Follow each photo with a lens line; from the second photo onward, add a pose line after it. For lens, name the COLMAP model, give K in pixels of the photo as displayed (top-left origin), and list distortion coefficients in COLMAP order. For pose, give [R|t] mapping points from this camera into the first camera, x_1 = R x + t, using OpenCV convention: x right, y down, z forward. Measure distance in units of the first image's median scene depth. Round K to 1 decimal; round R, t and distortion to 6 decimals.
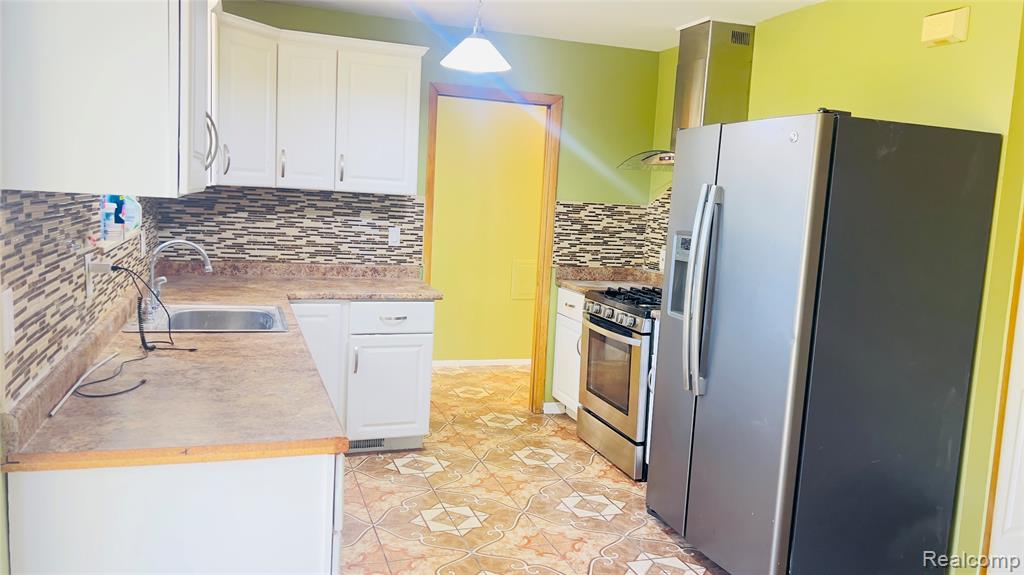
lens RADIAL K [[773.5, 0, 514.2], [0, 773.5, 289.8], [0, 0, 1]] dist [0.042962, -0.032001]
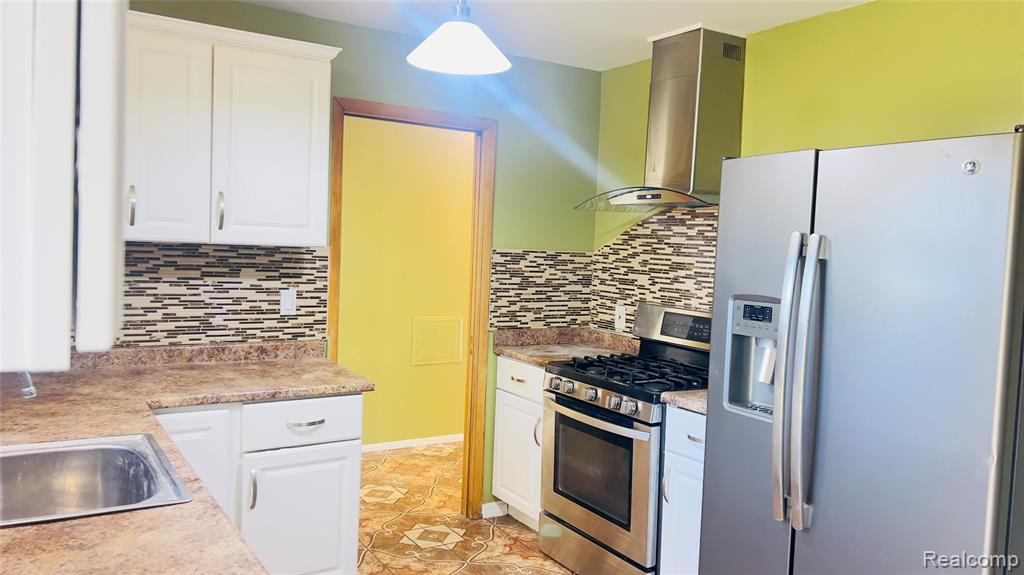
lens RADIAL K [[773.5, 0, 511.5], [0, 773.5, 283.1], [0, 0, 1]] dist [0.042962, -0.032001]
pose [[0.973248, -0.028182, 0.228021, -0.118089], [0.040338, 0.997992, -0.048827, -0.042856], [-0.226187, 0.056719, 0.972431, 0.237469]]
